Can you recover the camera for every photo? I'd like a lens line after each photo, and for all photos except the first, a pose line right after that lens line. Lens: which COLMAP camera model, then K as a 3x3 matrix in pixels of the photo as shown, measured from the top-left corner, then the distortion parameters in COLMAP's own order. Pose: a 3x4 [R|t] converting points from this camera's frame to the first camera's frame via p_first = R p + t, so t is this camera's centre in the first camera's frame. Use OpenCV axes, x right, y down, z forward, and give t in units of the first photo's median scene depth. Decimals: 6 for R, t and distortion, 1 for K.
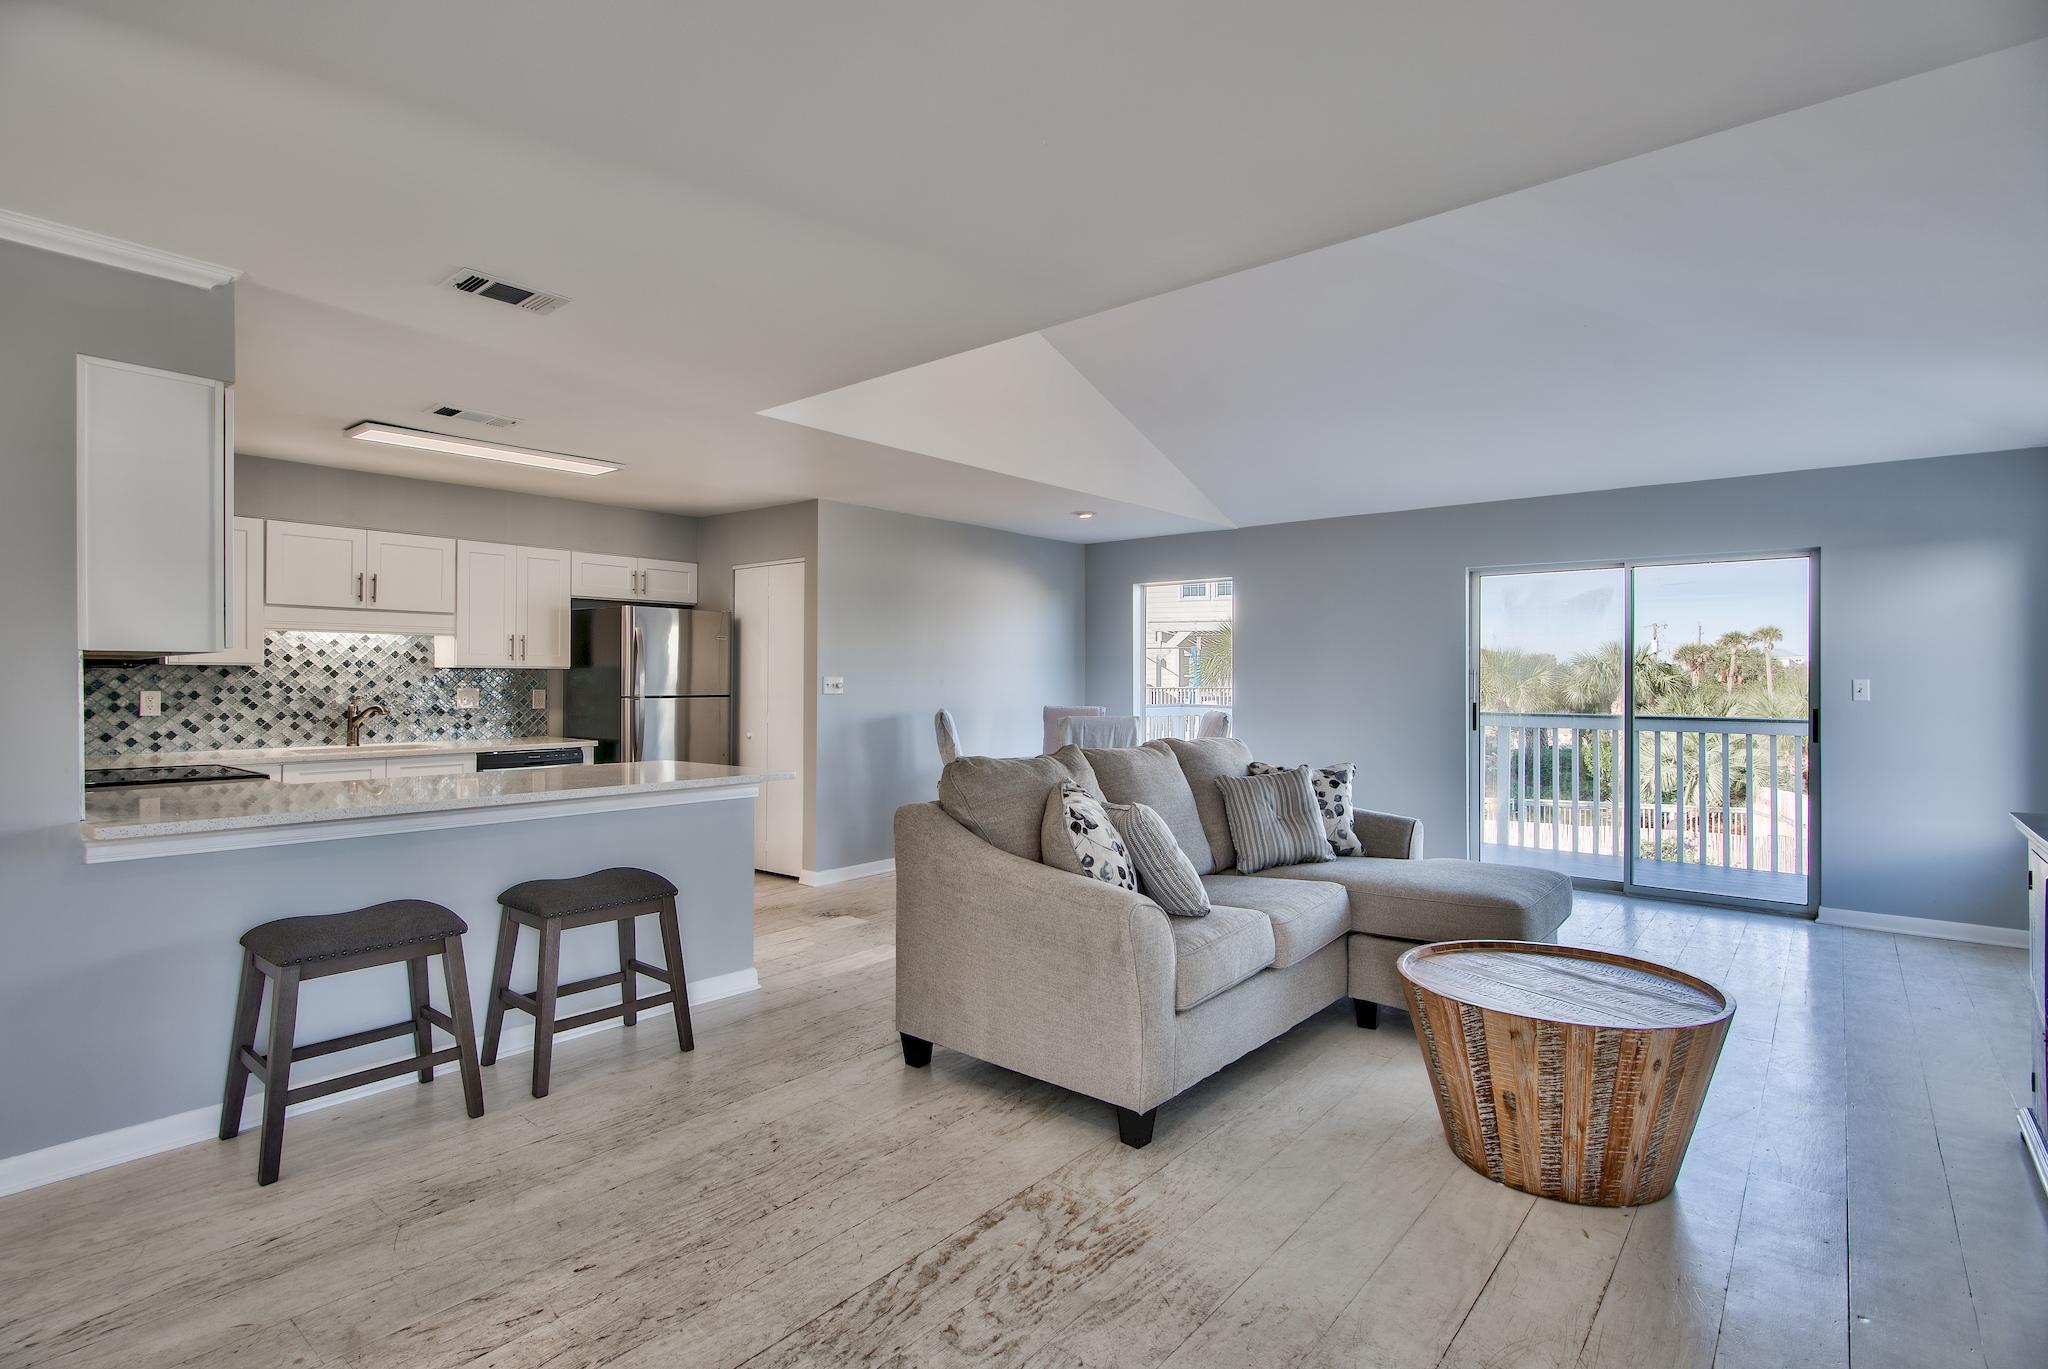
lens RADIAL K [[1017.4, 0, 1034.1], [0, 1017.4, 687.4], [0, 0, 1]] dist [-0.003129, 0.001202]
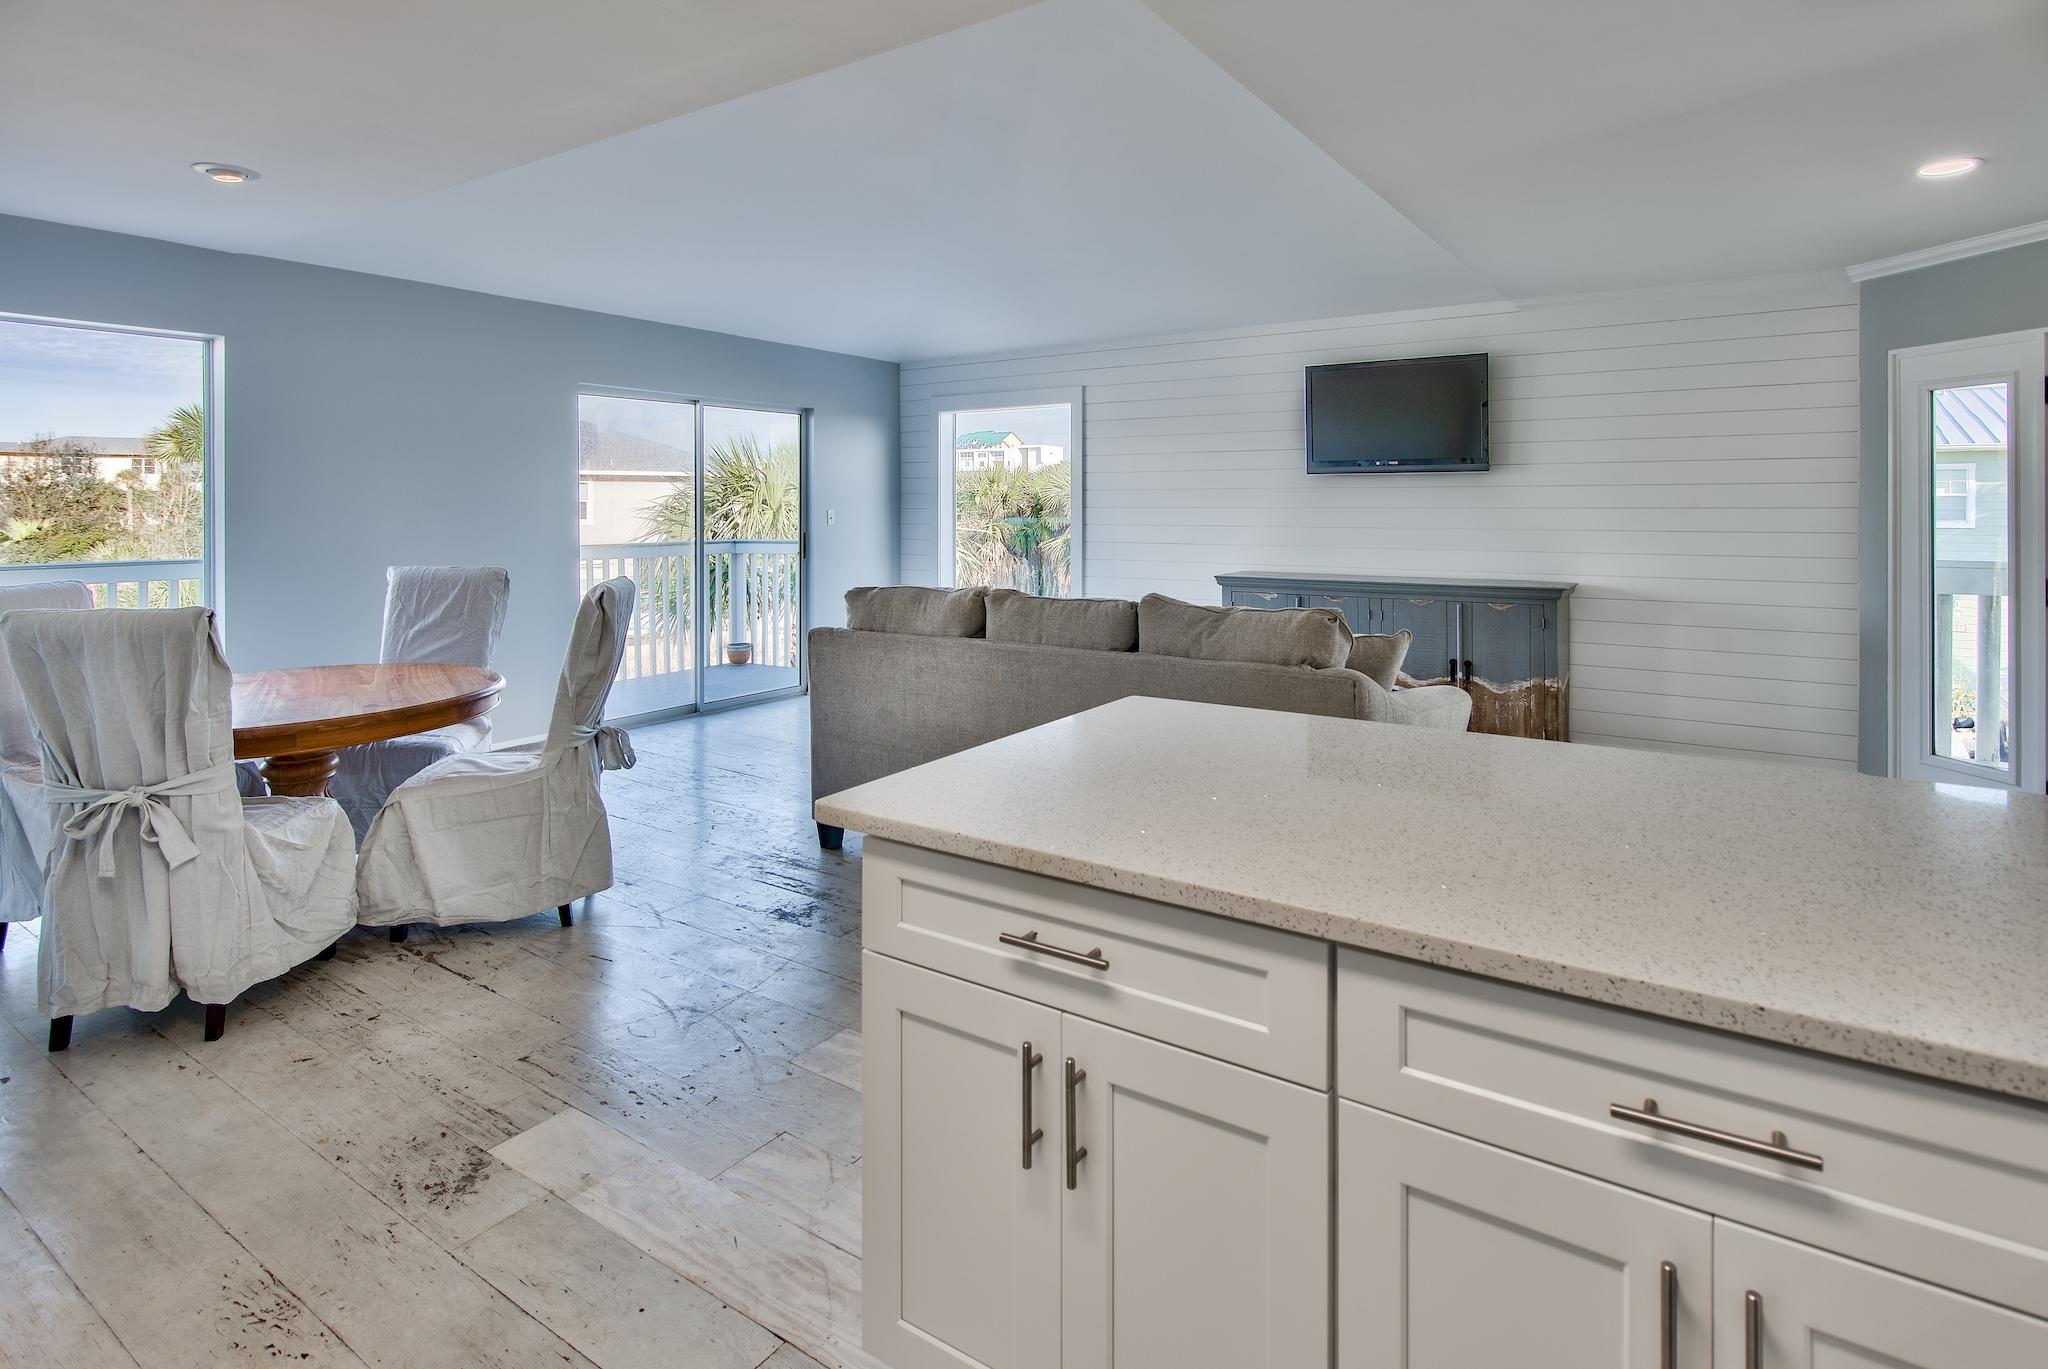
lens RADIAL K [[1017.4, 0, 1023.6], [0, 1017.4, 527.7], [0, 0, 1]] dist [-0.003129, 0.001202]
pose [[-0.110609, -0.023922, 0.993576, -0.532587], [0.005730, 0.999678, 0.024707, -0.014645], [-0.993847, 0.008426, -0.110437, 0.824428]]
